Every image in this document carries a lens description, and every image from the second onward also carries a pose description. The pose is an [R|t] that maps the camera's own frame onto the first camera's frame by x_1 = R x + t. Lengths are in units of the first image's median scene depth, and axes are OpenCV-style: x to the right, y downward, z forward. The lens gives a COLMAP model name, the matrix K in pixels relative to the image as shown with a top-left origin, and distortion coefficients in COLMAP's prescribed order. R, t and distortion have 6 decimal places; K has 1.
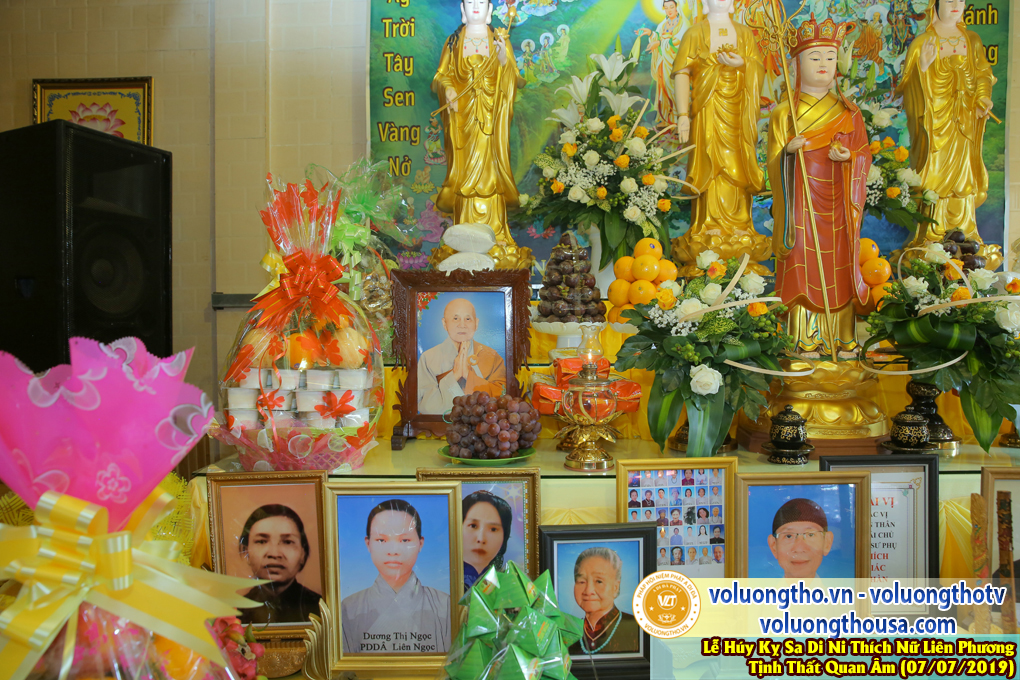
lens RADIAL K [[706.2, 0, 509.1], [0, 706.2, 337.4], [0, 0, 1]] dist [-0.078224, 0.056745]
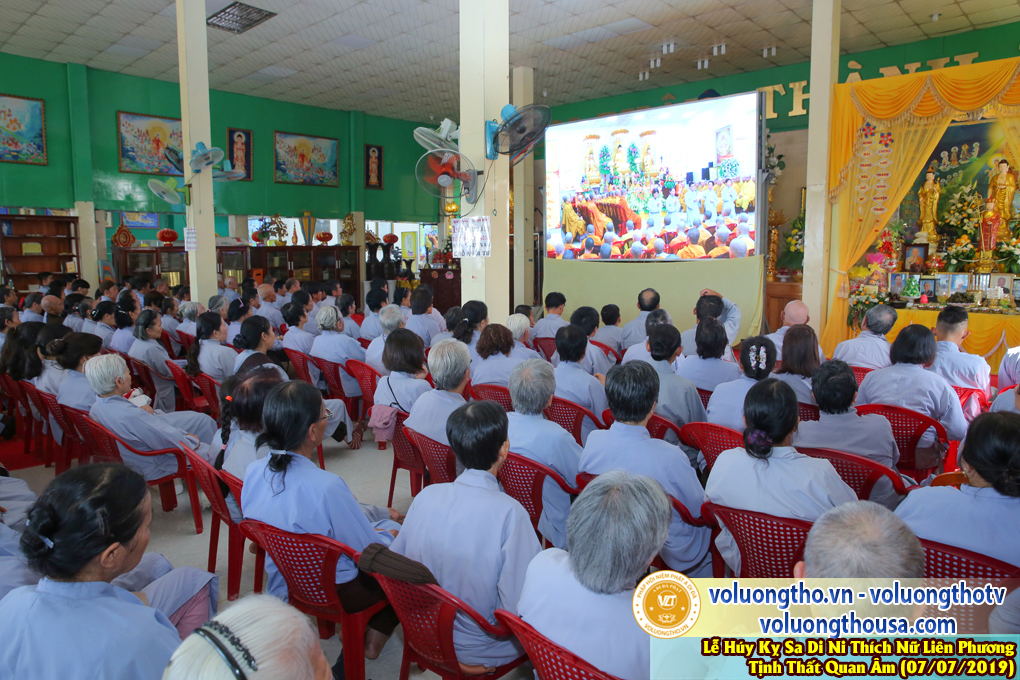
lens RADIAL K [[706.2, 0, 509.9], [0, 706.2, 336.3], [0, 0, 1]] dist [-0.078224, 0.056745]
pose [[0.769949, 0.080059, -0.633064, 0.962174], [-0.026908, 0.995289, 0.093142, 0.210781], [0.637538, -0.054680, 0.768476, -5.177573]]
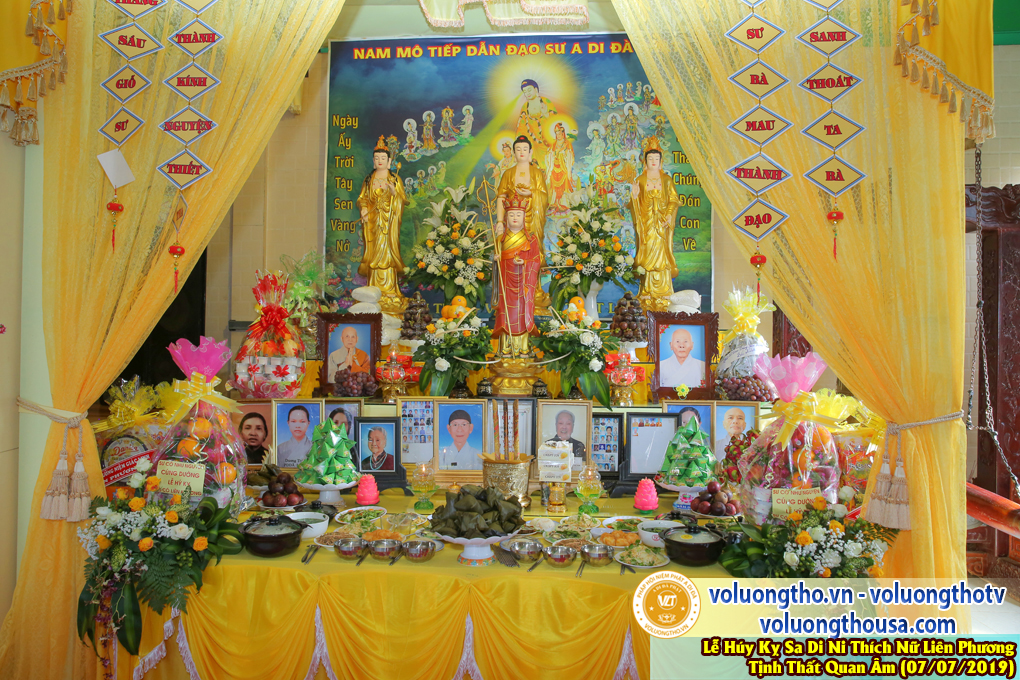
lens RADIAL K [[706.2, 0, 483.8], [0, 706.2, 332.7], [0, 0, 1]] dist [-0.078224, 0.056745]
pose [[0.998813, 0.015129, -0.046295, 0.414315], [-0.017232, 0.998822, -0.045370, 0.047729], [0.045554, 0.046114, 0.997897, -1.017956]]
